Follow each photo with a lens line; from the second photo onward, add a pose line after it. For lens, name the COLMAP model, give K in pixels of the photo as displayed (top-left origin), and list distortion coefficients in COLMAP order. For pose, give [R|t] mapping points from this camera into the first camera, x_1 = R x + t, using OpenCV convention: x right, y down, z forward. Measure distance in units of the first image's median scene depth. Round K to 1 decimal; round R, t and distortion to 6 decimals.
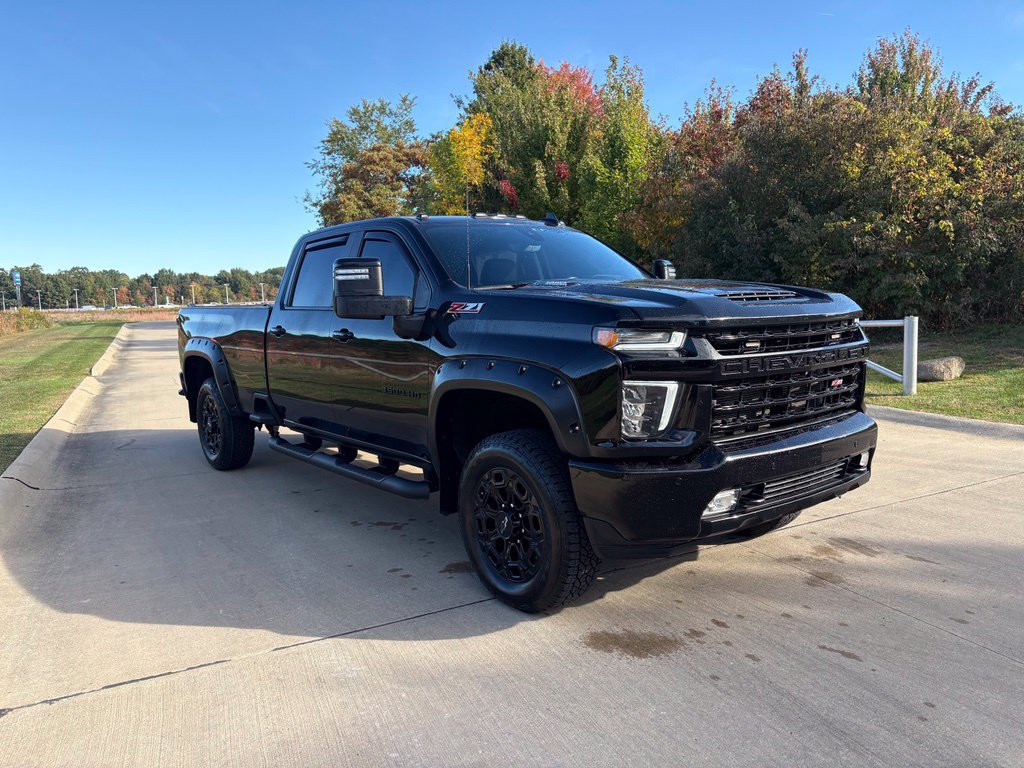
lens RADIAL K [[778.1, 0, 503.5], [0, 778.1, 379.6], [0, 0, 1]] dist [0.026196, -0.026904]
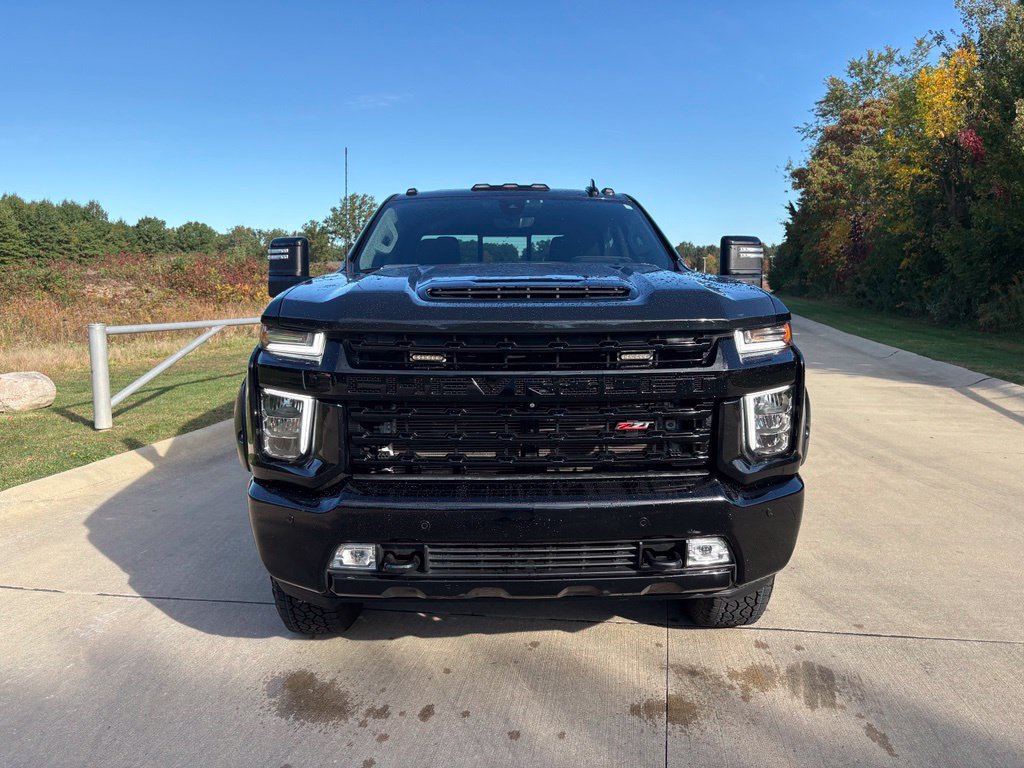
lens RADIAL K [[778.1, 0, 509.5], [0, 778.1, 388.3], [0, 0, 1]] dist [0.026196, -0.026904]
pose [[0.803493, 0.107971, -0.585440, 0.648216], [-0.081234, 0.994102, 0.071849, -0.059636], [0.589745, -0.010173, 0.807525, 0.361846]]
